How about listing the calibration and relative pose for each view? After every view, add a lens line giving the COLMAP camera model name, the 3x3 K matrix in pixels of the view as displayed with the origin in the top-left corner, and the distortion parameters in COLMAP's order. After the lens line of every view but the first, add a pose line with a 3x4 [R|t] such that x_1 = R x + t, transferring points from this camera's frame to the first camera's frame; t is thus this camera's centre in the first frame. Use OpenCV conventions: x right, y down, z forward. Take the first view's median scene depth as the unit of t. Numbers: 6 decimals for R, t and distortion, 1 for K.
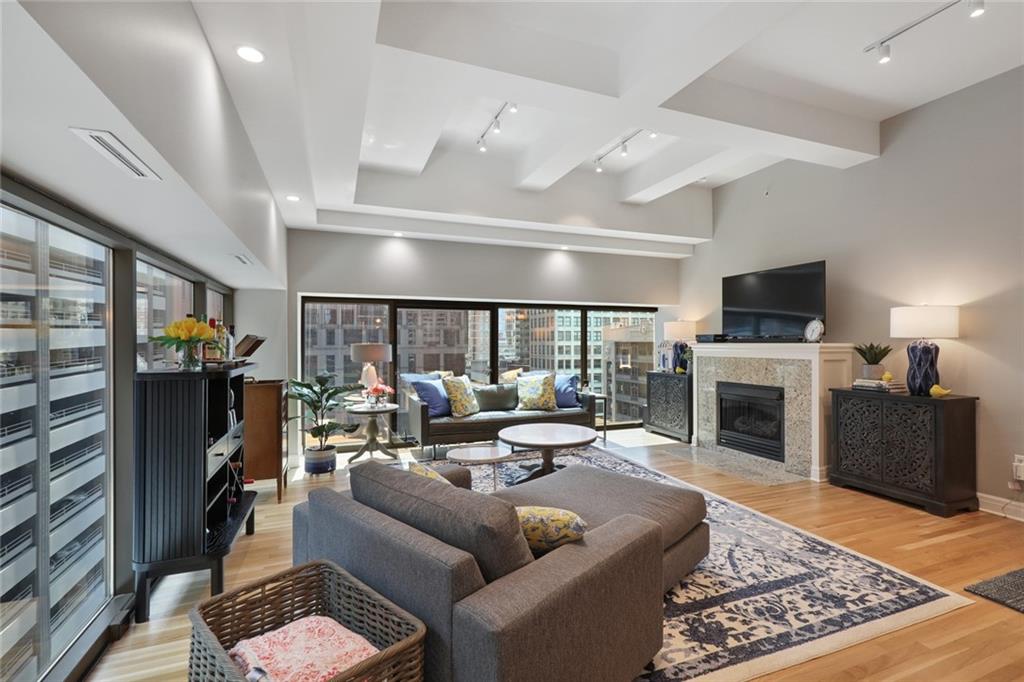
lens RADIAL K [[463.9, 0, 514.3], [0, 463.9, 333.8], [0, 0, 1]] dist [-0.004780, -0.000557]
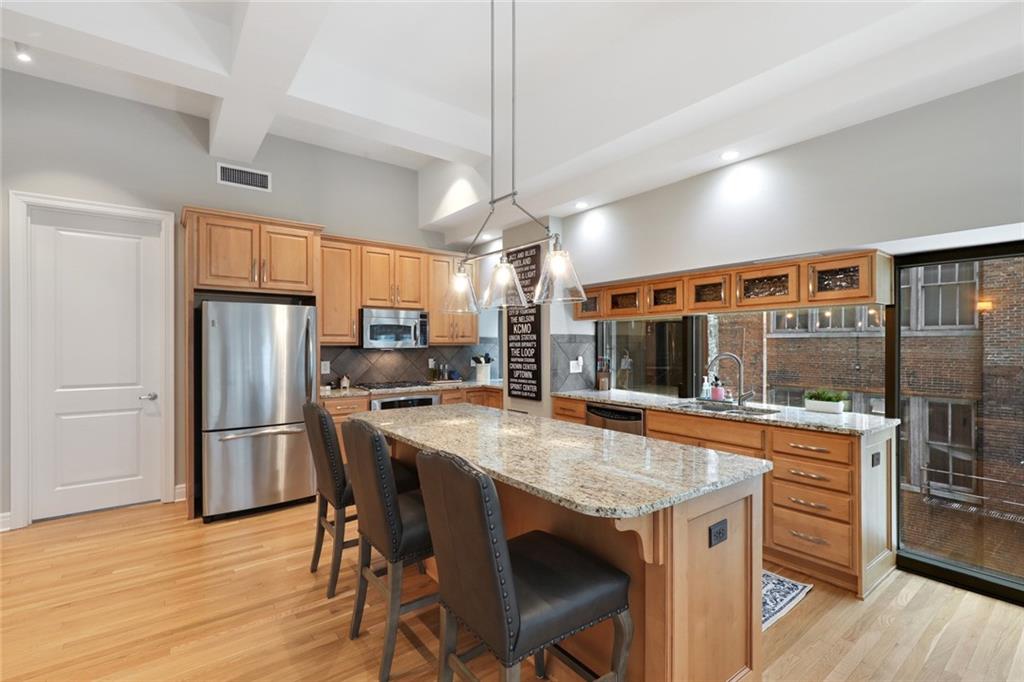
lens RADIAL K [[463.9, 0, 512.7], [0, 463.9, 343.3], [0, 0, 1]] dist [-0.004780, -0.000557]
pose [[-0.955545, 0.008869, -0.294712, -0.050313], [0.008465, 0.999961, 0.002647, -0.012082], [0.294724, 0.000034, -0.955583, 1.188272]]
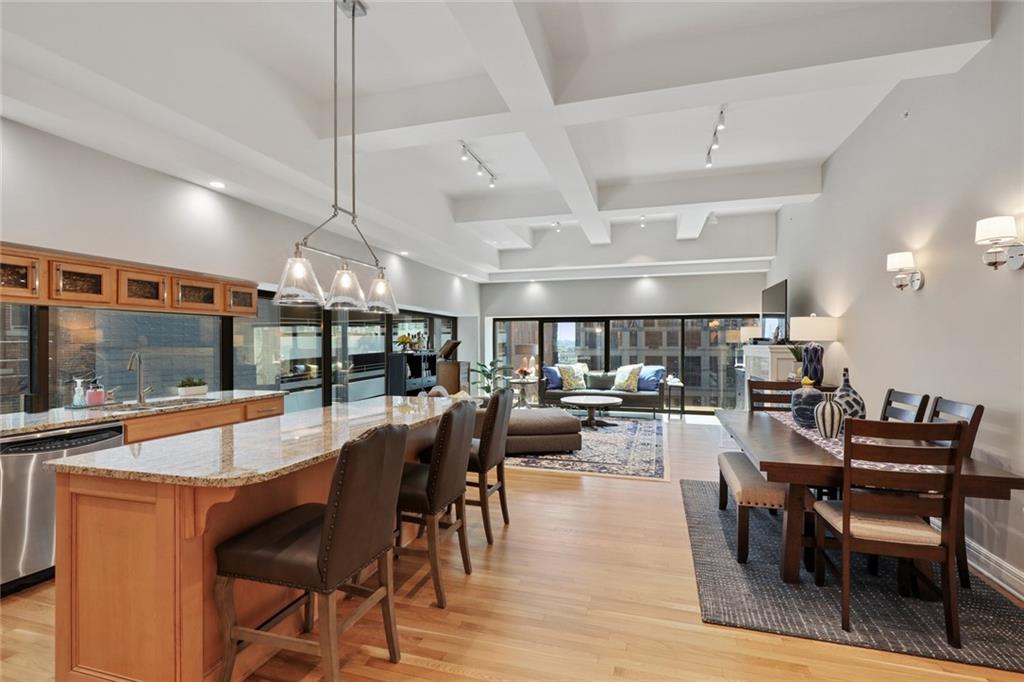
lens RADIAL K [[463.9, 0, 510.2], [0, 463.9, 339.9], [0, 0, 1]] dist [-0.004780, -0.000557]
pose [[0.786056, -0.004551, -0.618139, 0.669137], [0.011036, 0.999917, 0.006673, -0.007942], [0.618057, -0.012067, 0.786041, -0.358874]]
